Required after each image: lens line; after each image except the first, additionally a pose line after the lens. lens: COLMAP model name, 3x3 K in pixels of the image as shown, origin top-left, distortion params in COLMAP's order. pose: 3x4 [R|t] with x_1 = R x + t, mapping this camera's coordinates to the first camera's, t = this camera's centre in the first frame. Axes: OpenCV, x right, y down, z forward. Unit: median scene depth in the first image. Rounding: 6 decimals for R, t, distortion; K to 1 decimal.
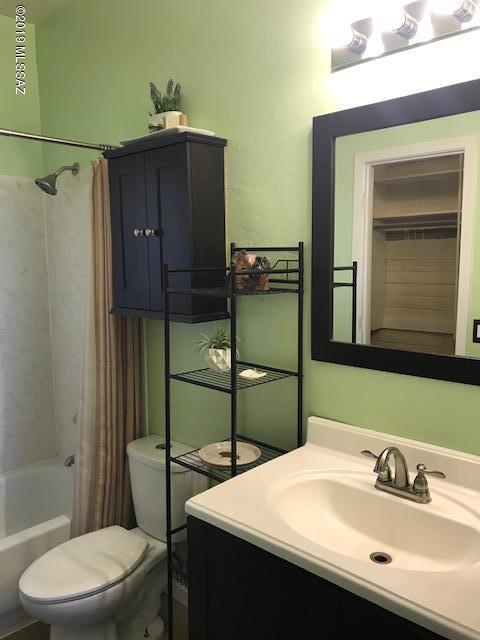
lens RADIAL K [[519.9, 0, 240.3], [0, 519.9, 308.3], [0, 0, 1]] dist [0.038206, -0.086273]
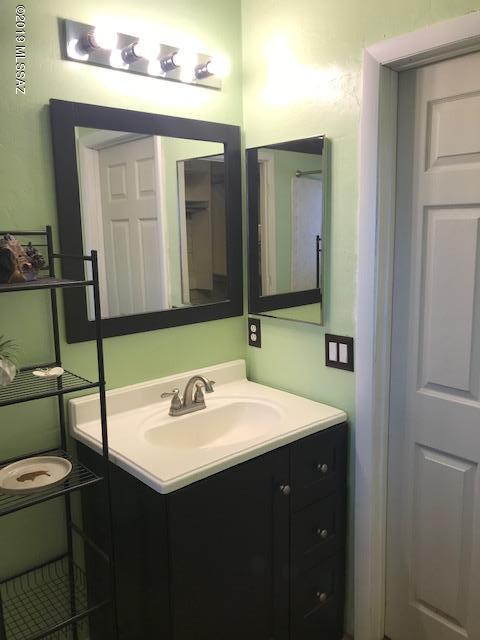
lens RADIAL K [[519.9, 0, 240.3], [0, 519.9, 308.3], [0, 0, 1]] dist [0.038206, -0.086273]
pose [[0.101168, -0.144823, 0.984272, -0.854103], [0.106667, 0.985224, 0.133999, -0.071955], [-0.989135, 0.091433, 0.115121, 0.581006]]
